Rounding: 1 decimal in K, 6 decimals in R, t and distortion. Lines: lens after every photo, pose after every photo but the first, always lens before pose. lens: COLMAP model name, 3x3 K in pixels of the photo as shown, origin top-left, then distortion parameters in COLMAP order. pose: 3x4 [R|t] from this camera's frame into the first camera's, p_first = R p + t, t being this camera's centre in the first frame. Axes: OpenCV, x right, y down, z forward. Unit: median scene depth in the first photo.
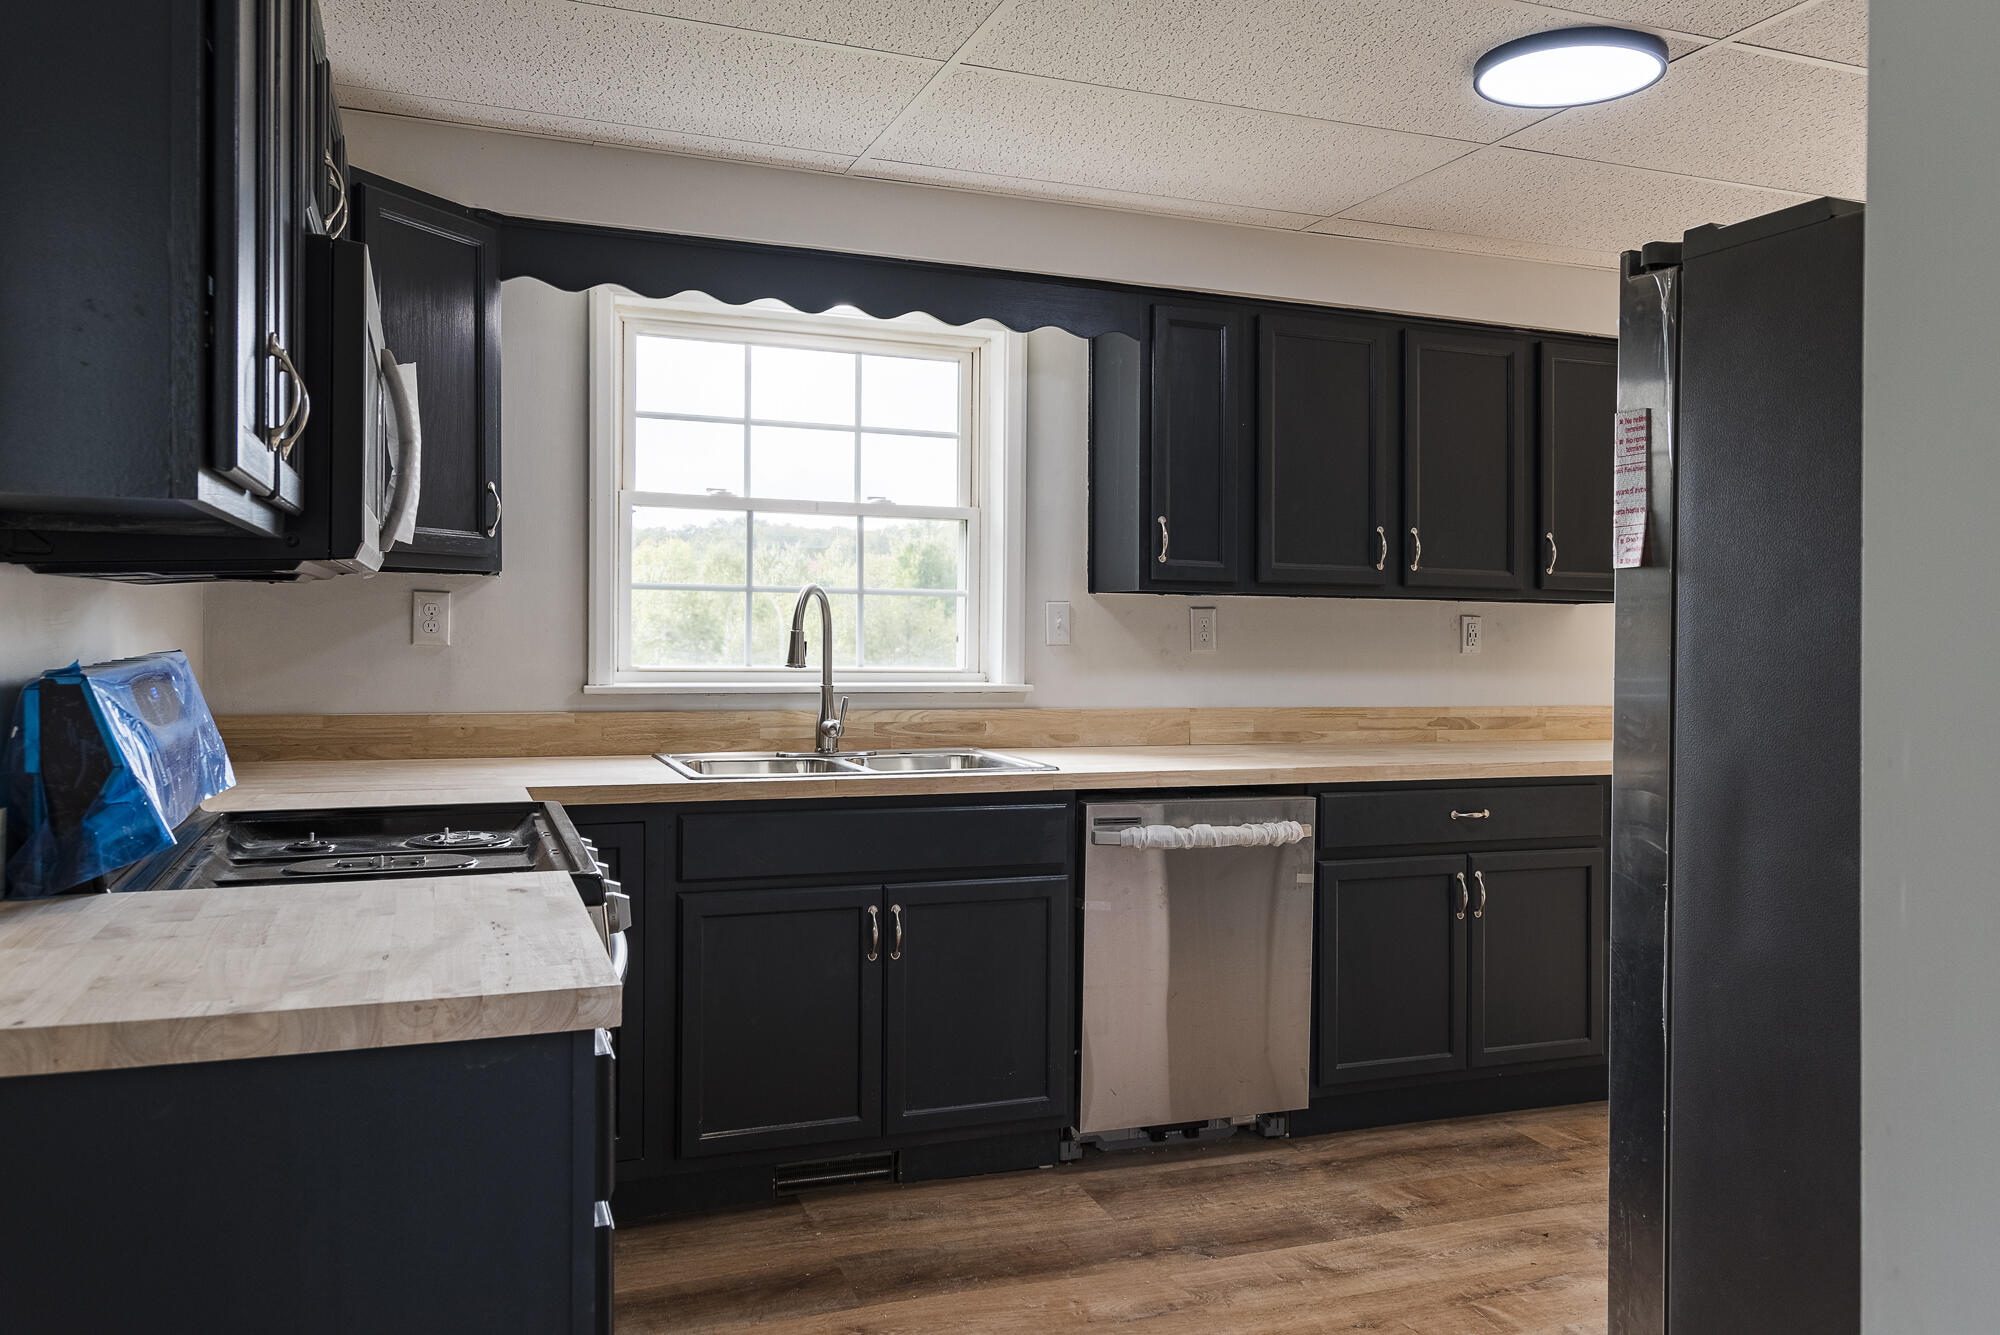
lens RADIAL K [[1475.6, 0, 1006.4], [0, 1475.6, 715.8], [0, 0, 1]] dist [0.019877, 0.003997]
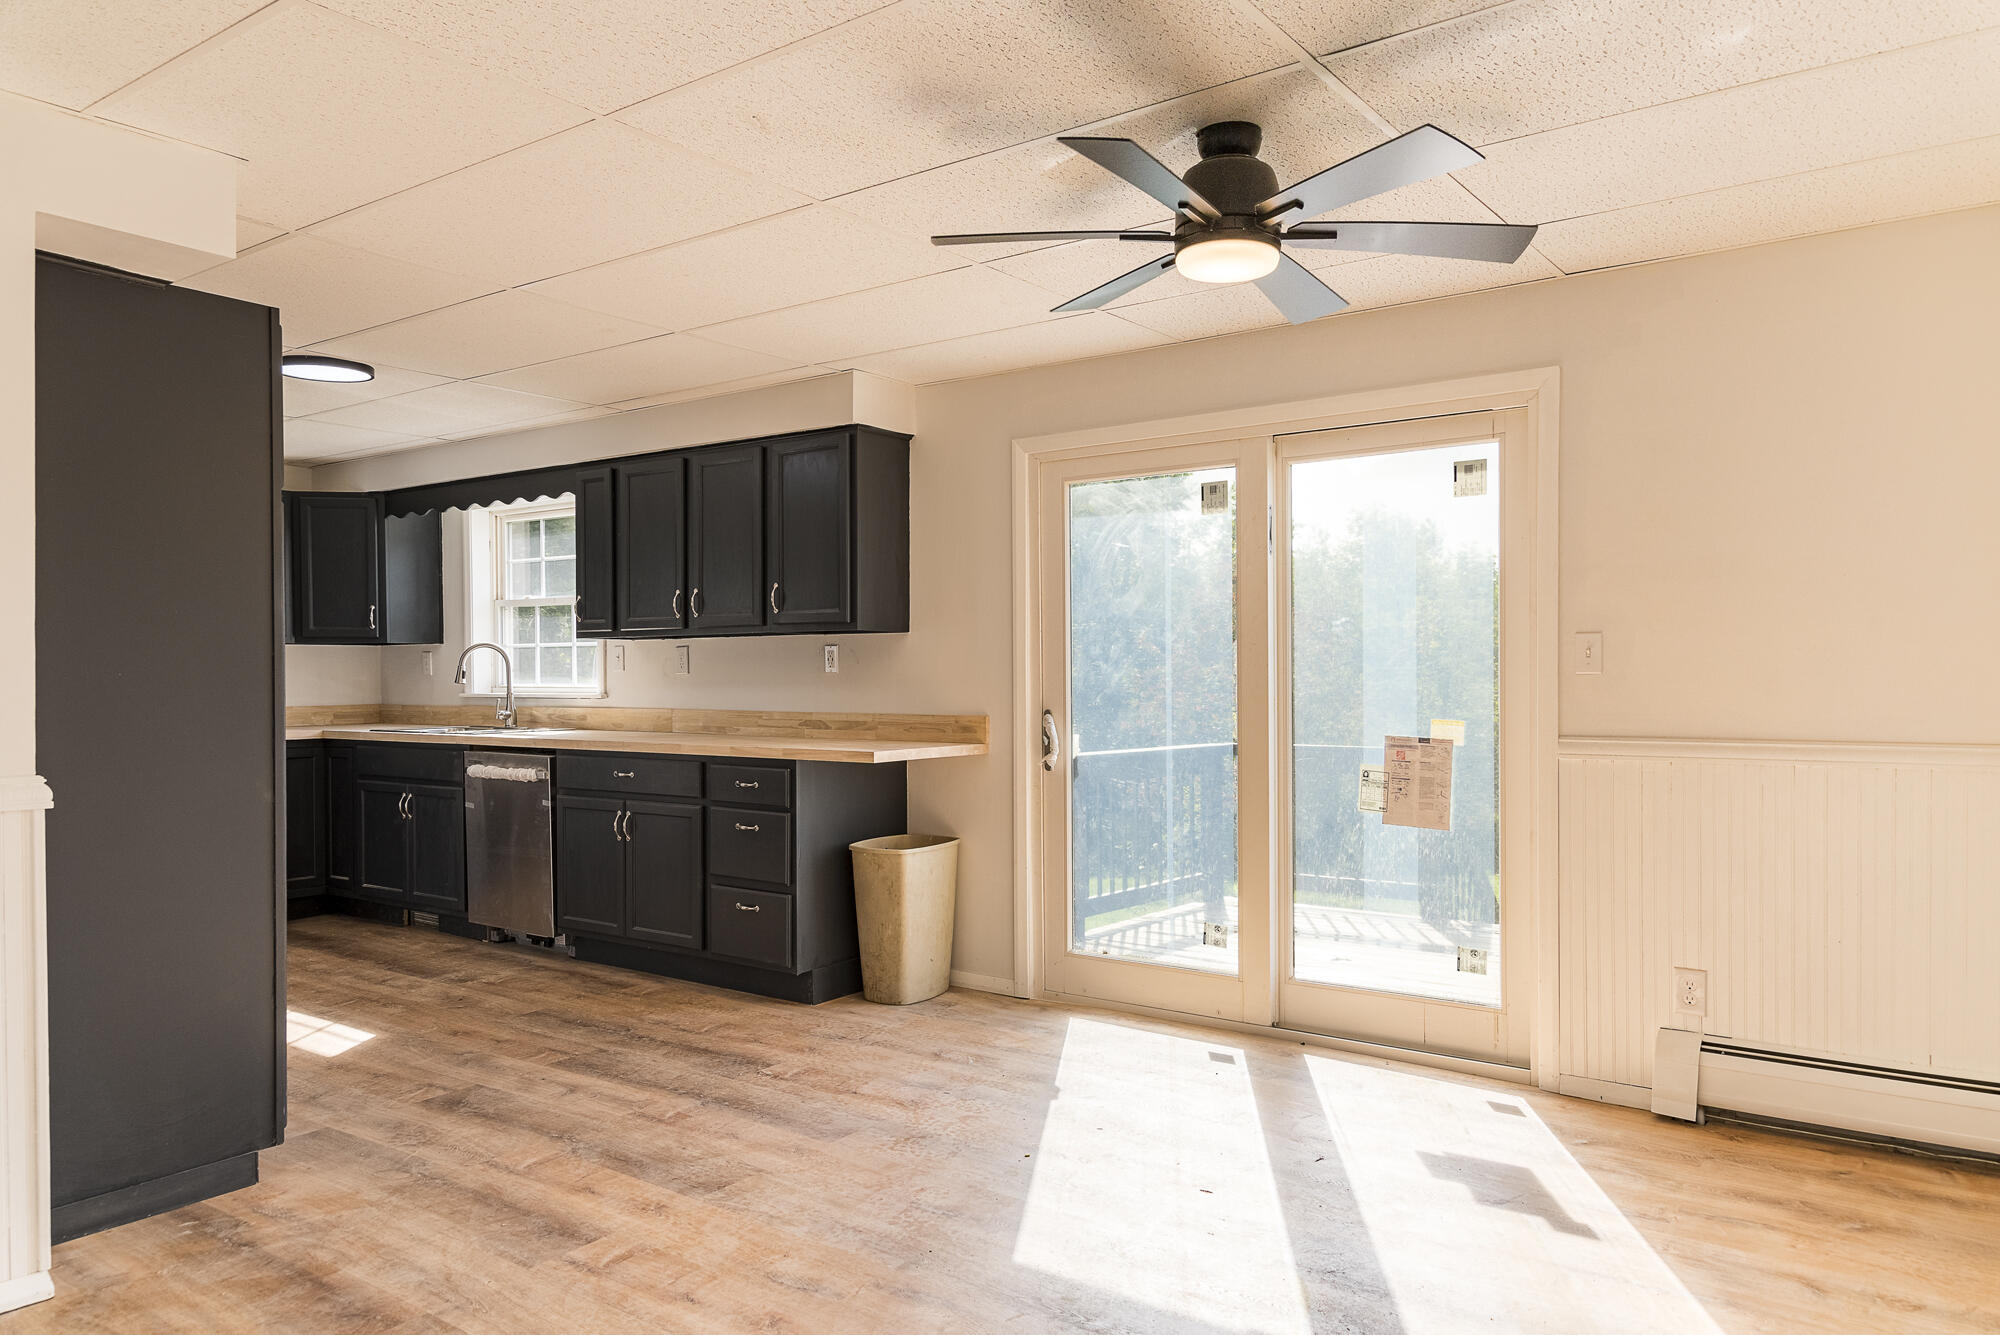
lens RADIAL K [[1366.7, 0, 1003.3], [0, 1366.7, 692.4], [0, 0, 1]] dist [0.020480, -0.006770]
pose [[0.533350, -0.007253, -0.845864, 1.858044], [-0.039966, 0.998630, -0.033763, 0.014321], [0.844950, 0.051814, 0.532330, 0.601035]]
